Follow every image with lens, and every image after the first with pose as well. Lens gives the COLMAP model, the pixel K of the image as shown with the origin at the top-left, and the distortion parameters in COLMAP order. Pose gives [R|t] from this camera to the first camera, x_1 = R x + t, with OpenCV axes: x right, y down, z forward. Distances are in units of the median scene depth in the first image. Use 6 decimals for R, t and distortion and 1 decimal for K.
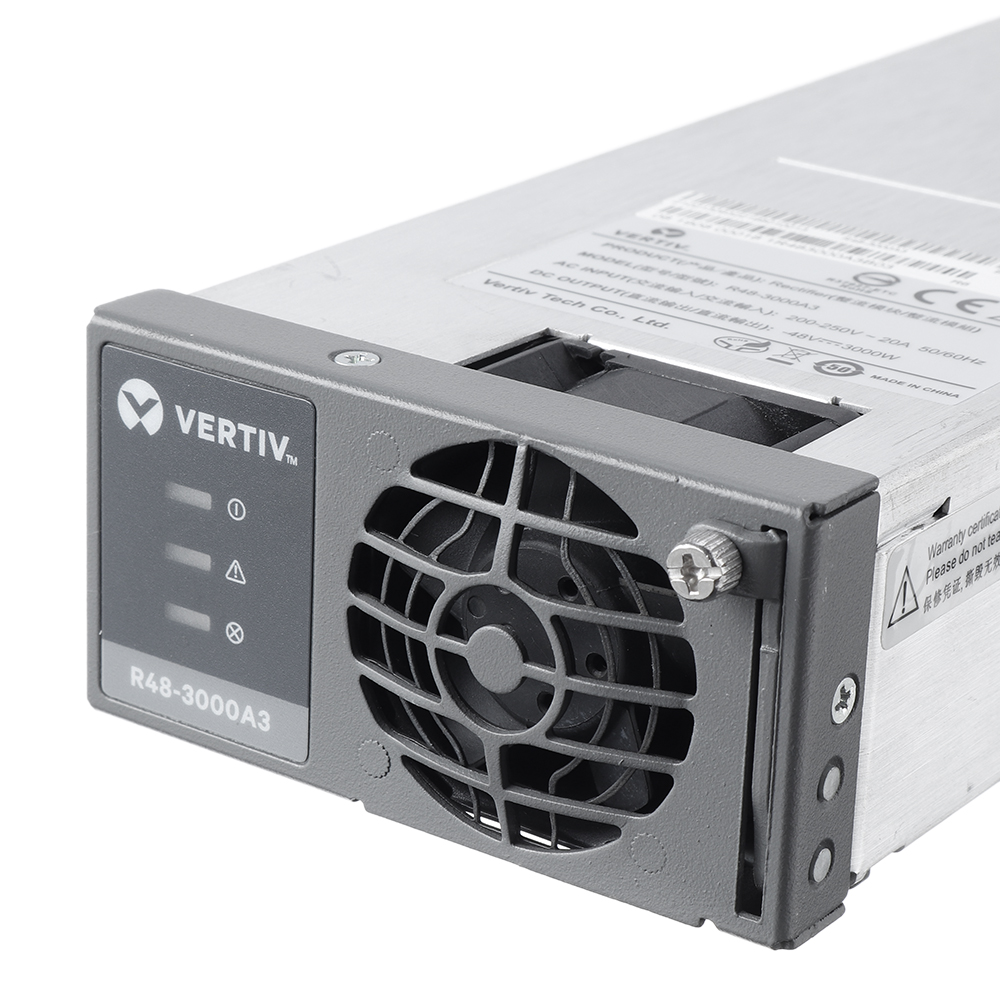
lens RADIAL K [[3517.6, 0, 500.0], [0, 3517.6, 500.0], [0, 0, 1]] dist [-0.035521, -0.652249]
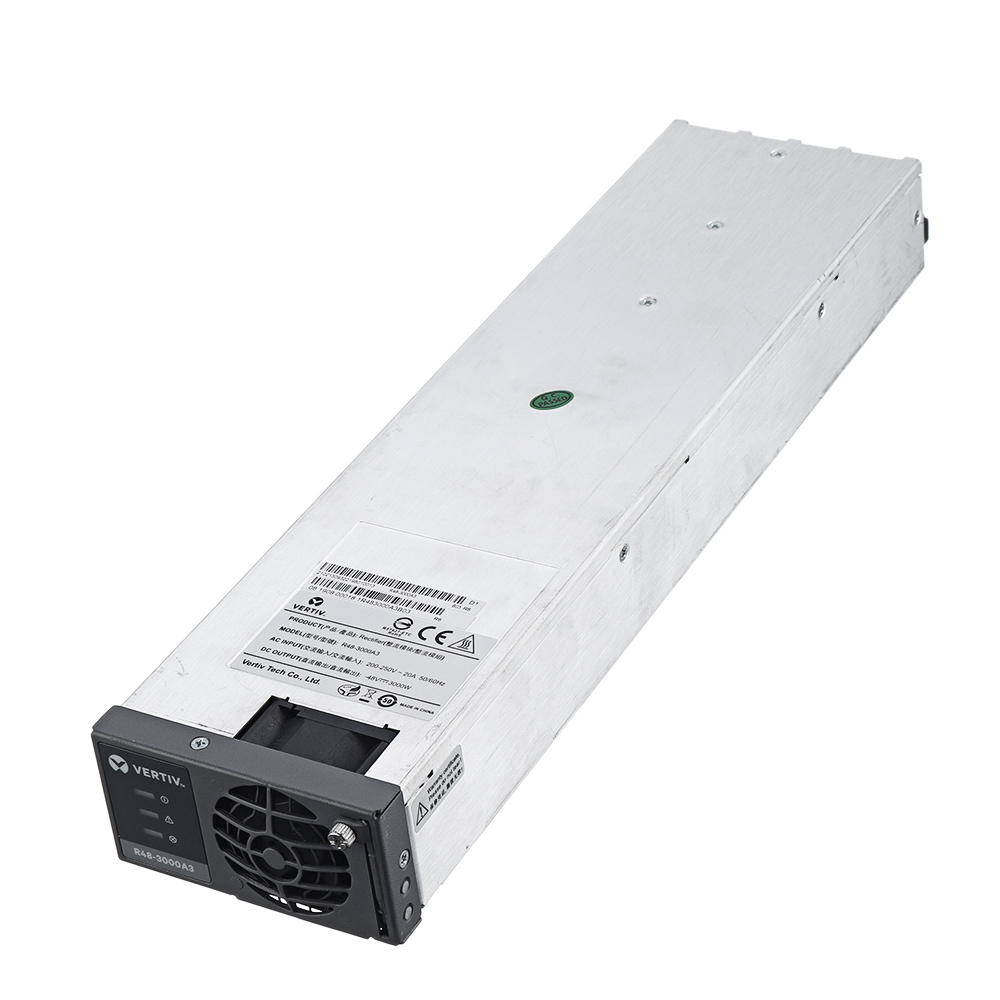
lens RADIAL K [[3213.6, 0, 500.0], [0, 3213.6, 500.0], [0, 0, 1]] dist [-0.059749, -0.096532]
pose [[0.983211, -0.181892, 0.014517, 0.171780], [0.172758, 0.953536, 0.246829, -0.744446], [-0.058738, -0.240177, 0.968950, -1.229546]]
